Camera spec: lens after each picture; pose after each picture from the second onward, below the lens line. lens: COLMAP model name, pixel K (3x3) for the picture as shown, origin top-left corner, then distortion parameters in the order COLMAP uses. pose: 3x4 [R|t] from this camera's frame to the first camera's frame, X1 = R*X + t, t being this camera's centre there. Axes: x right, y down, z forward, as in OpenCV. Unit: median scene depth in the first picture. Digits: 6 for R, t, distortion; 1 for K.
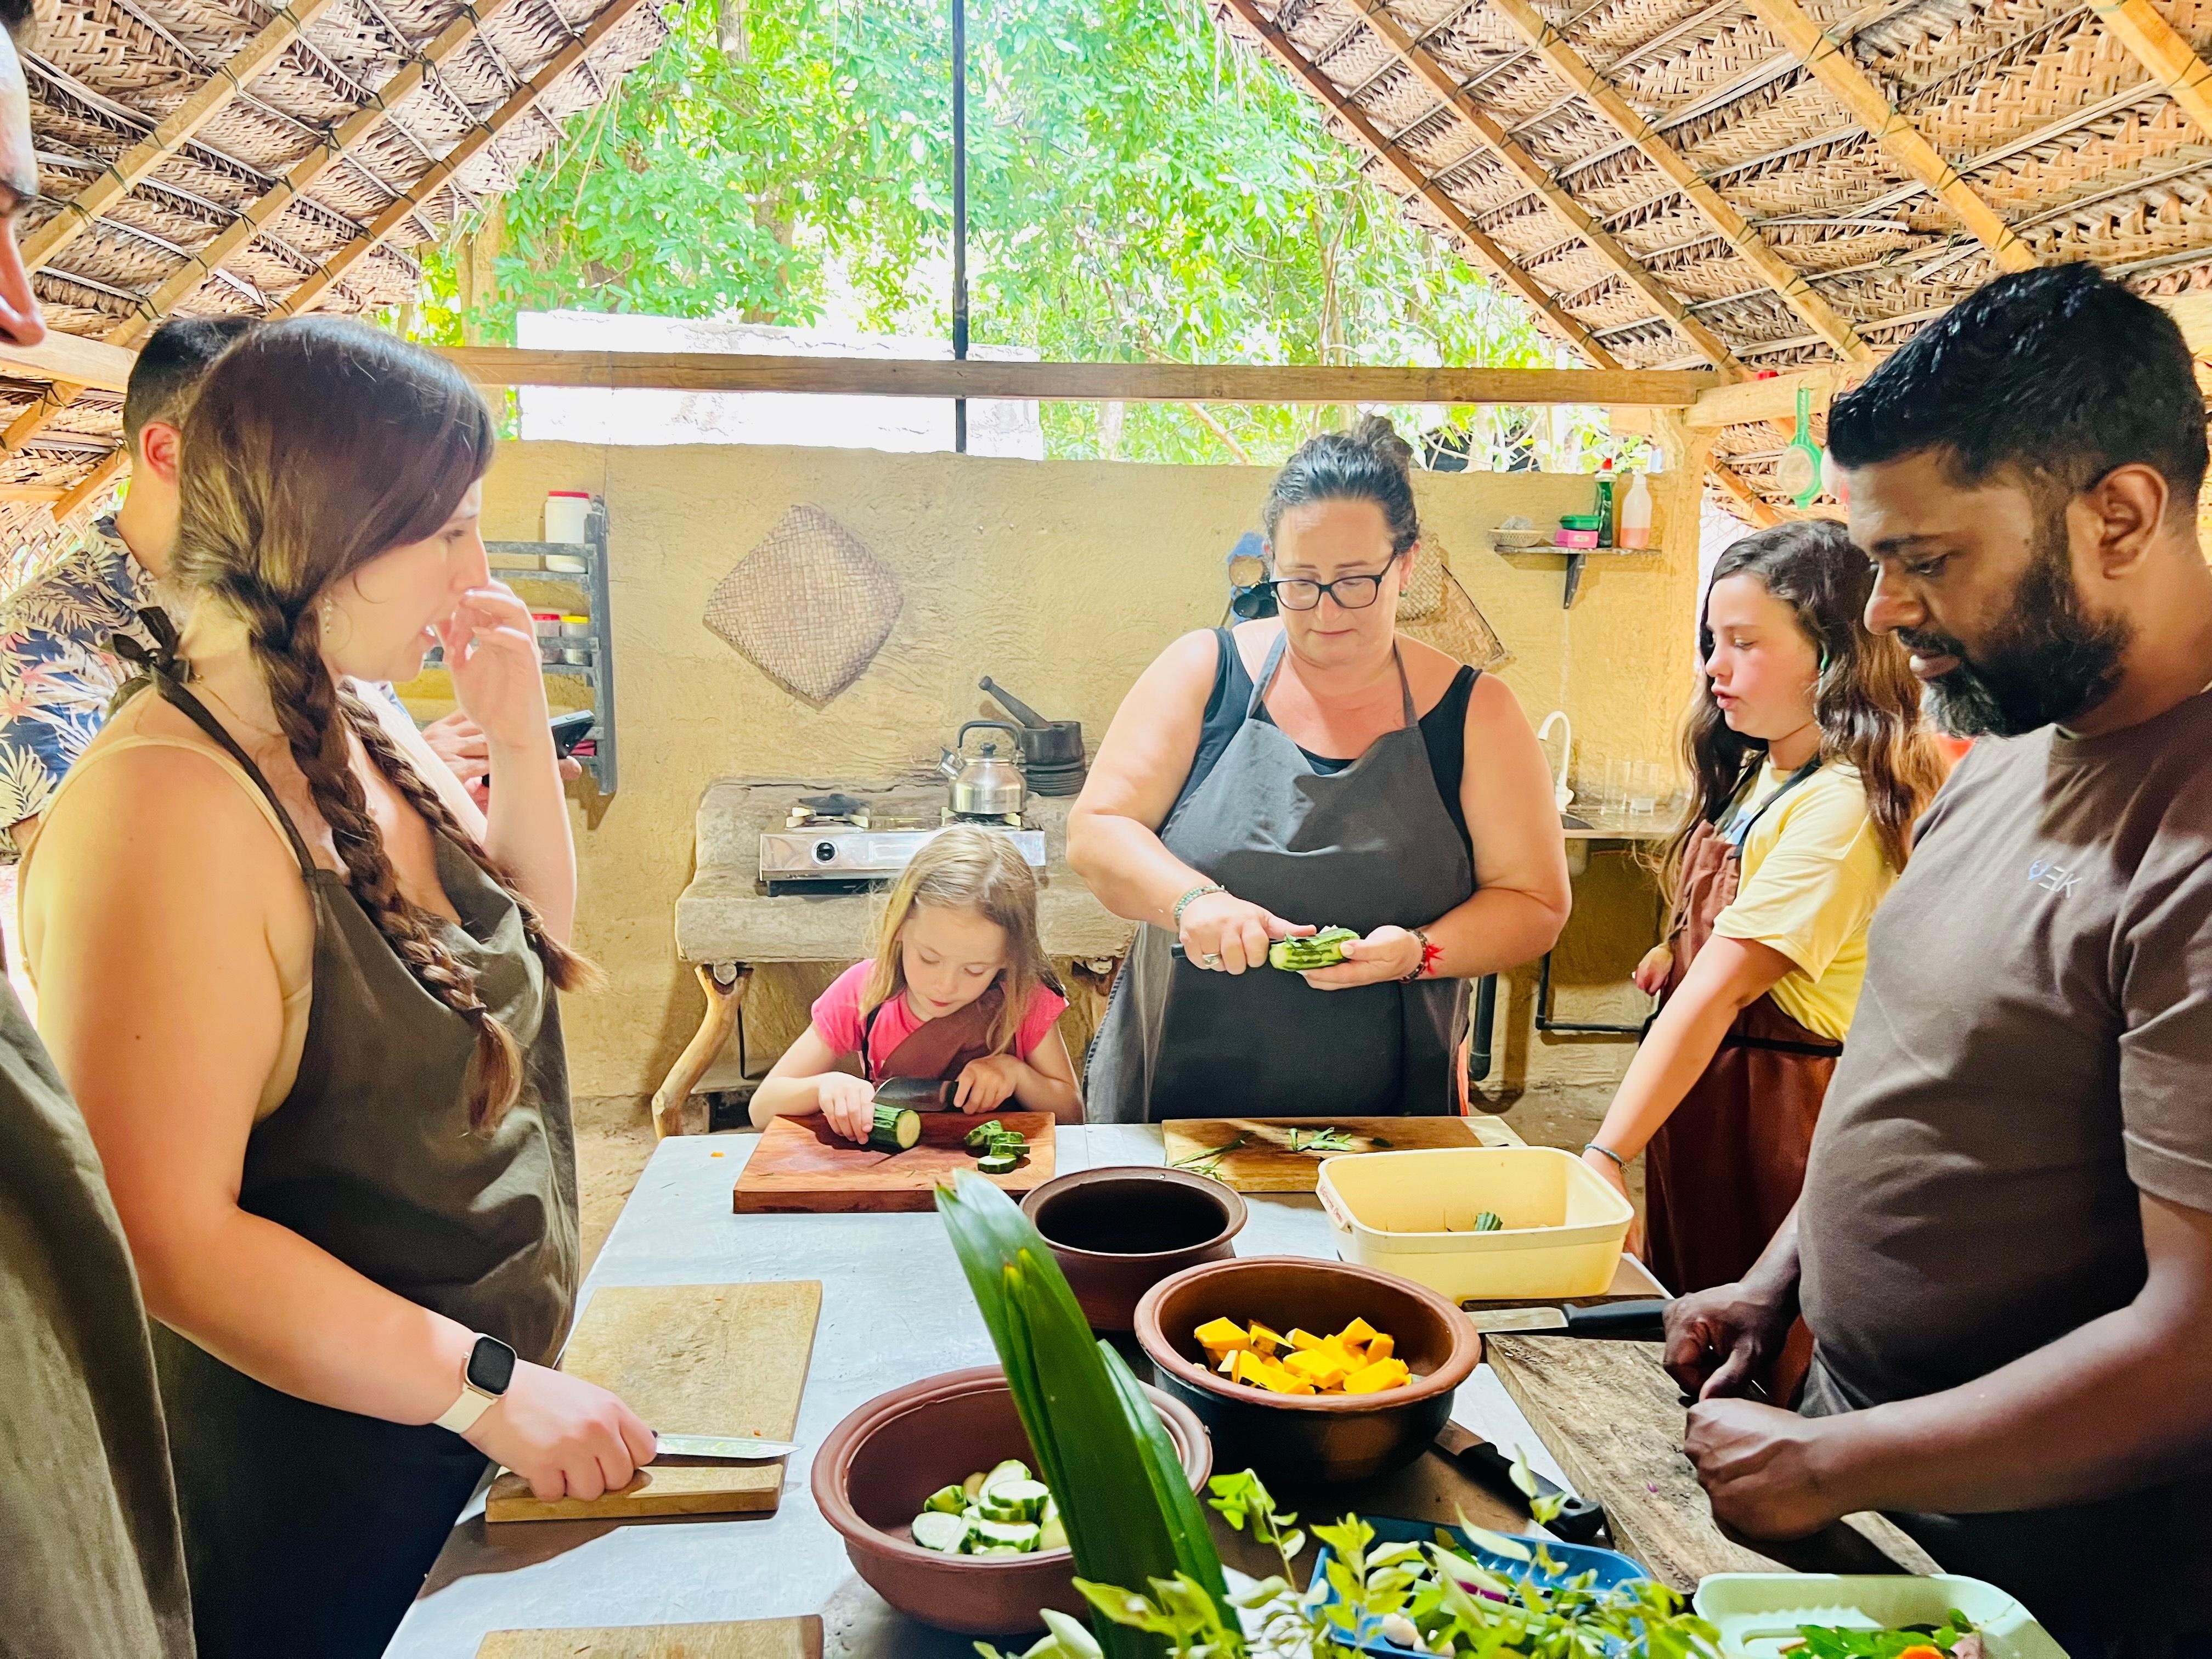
lens RADIAL K [[1694.4, 0, 1095.5], [0, 1694.4, 824.6], [0, 0, 1]] dist [0.053169, -0.047356]
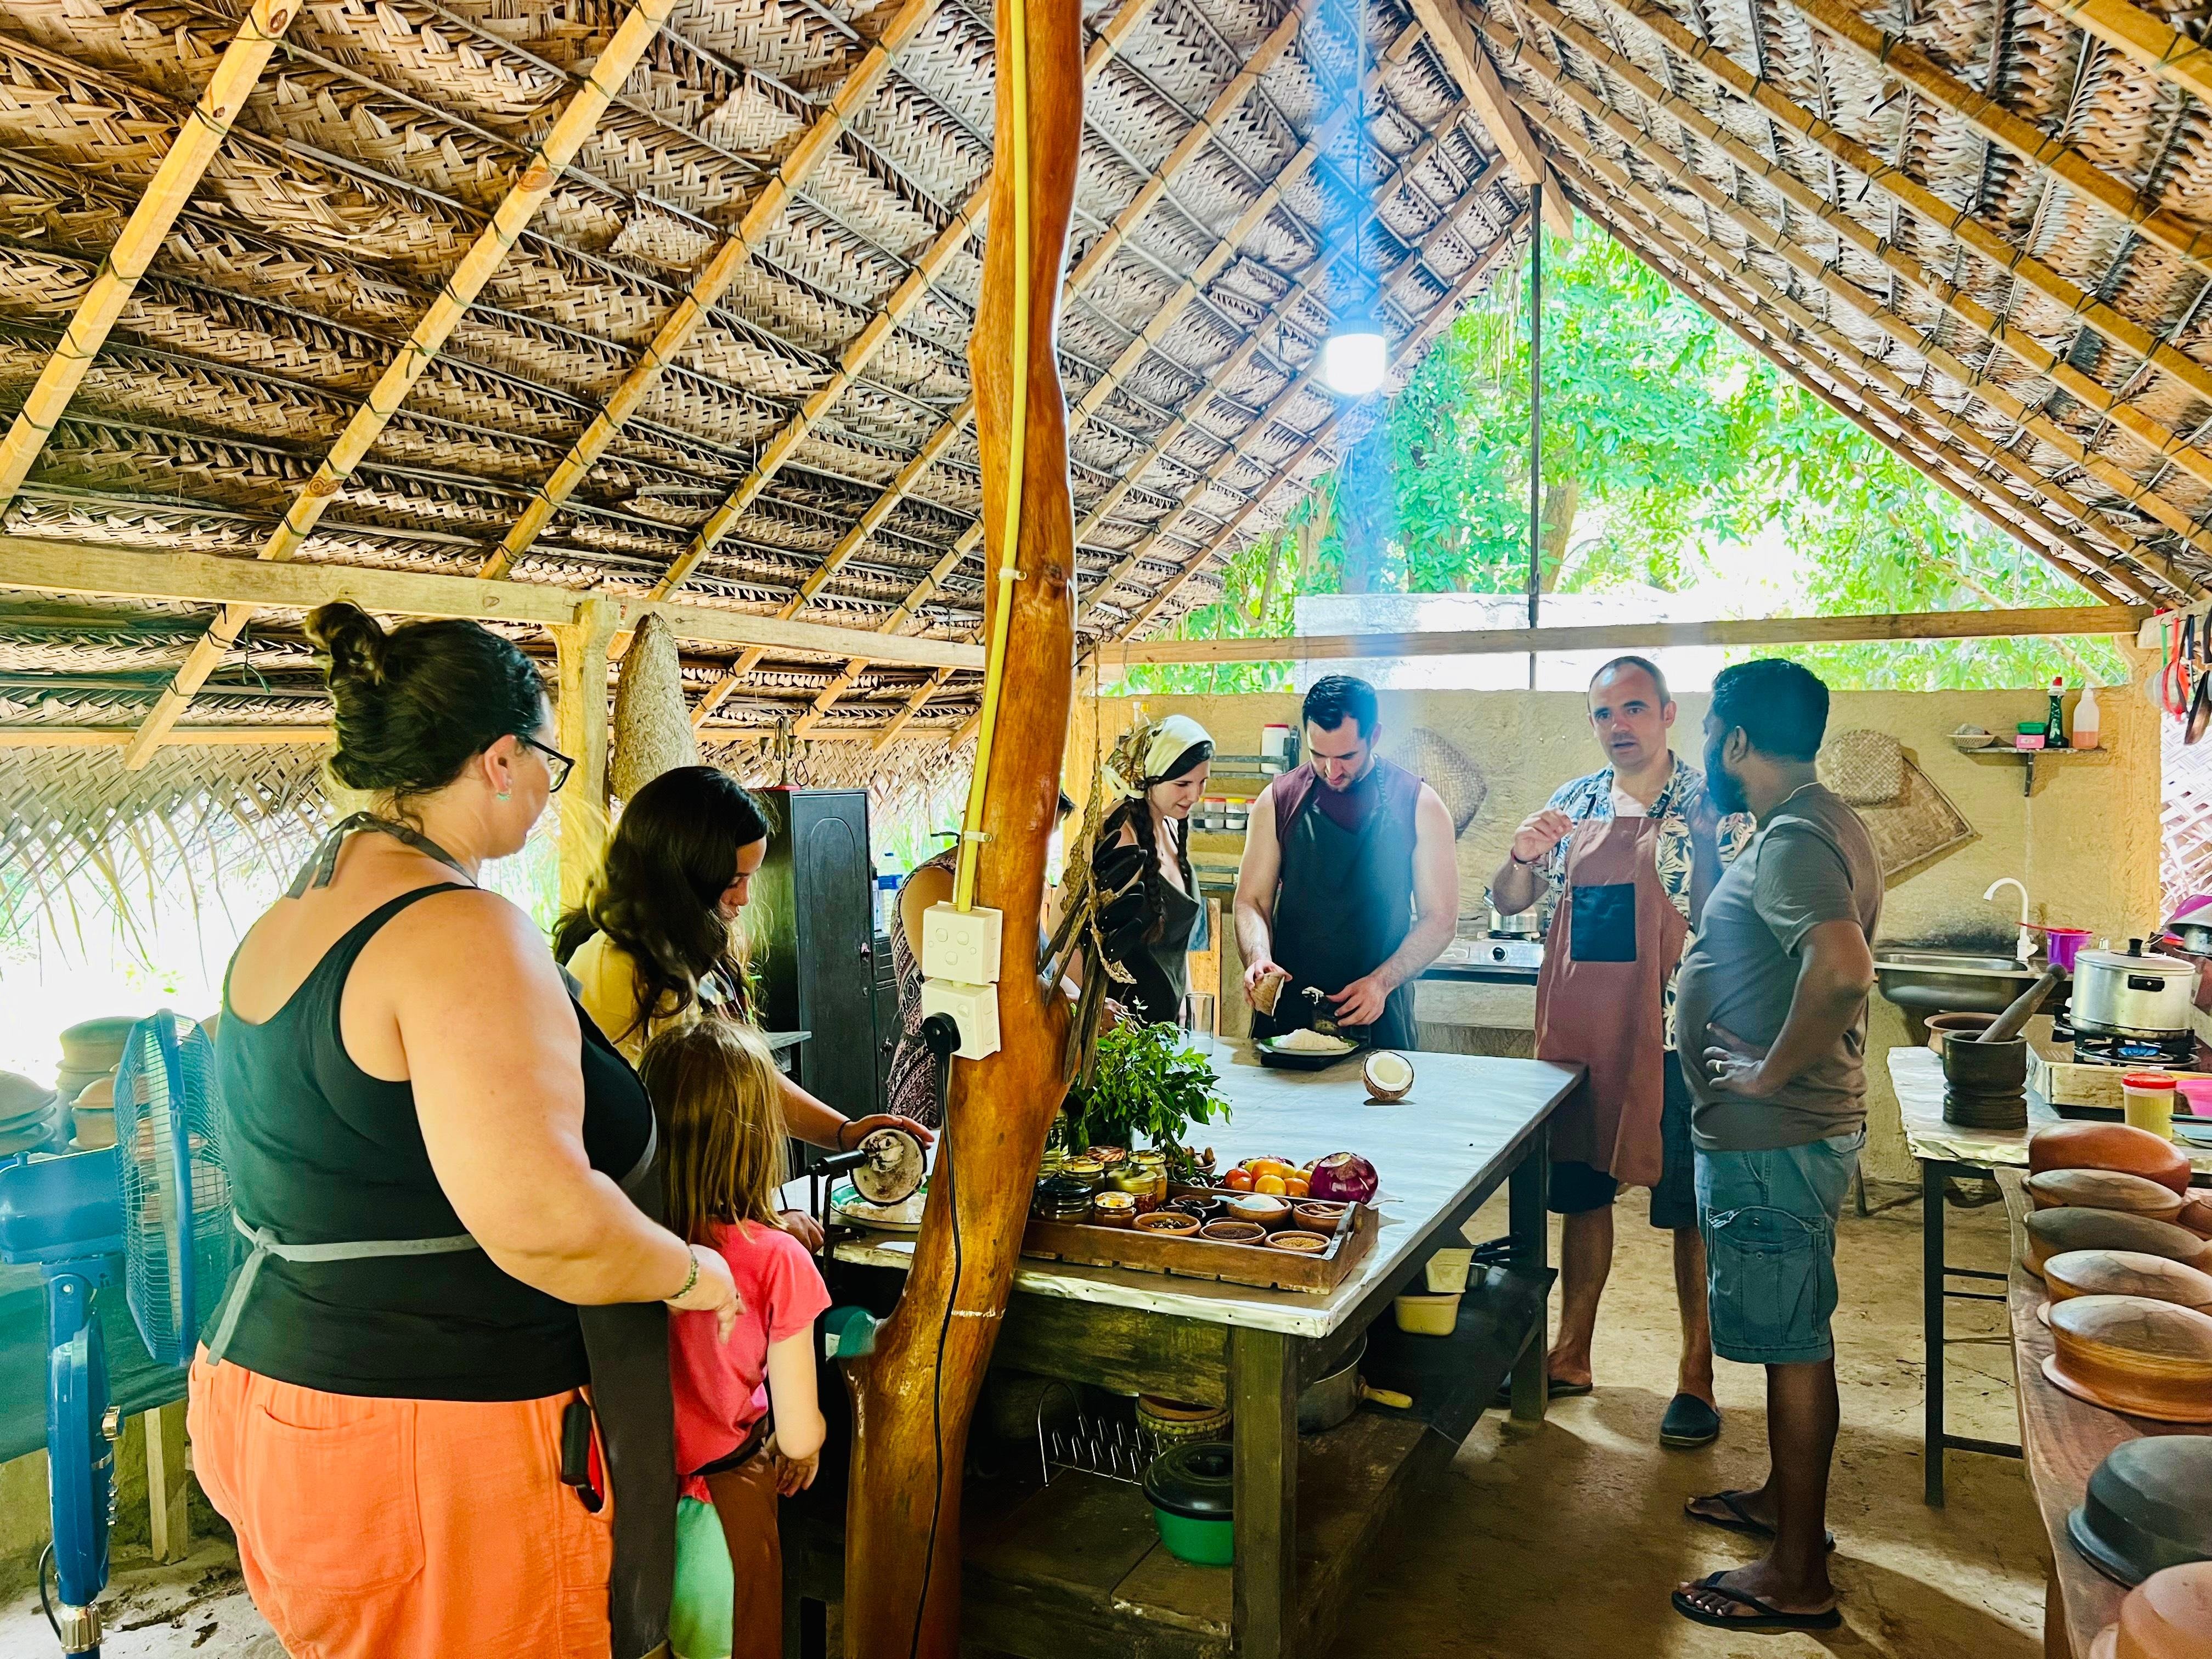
lens RADIAL K [[1694.4, 0, 1110.2], [0, 1694.4, 824.9], [0, 0, 1]] dist [0.053169, -0.047356]
pose [[0.869402, 0.008349, -0.494035, 0.338212], [-0.062991, 0.993572, -0.094060, 0.058073], [0.490074, 0.112896, 0.864339, -0.437710]]
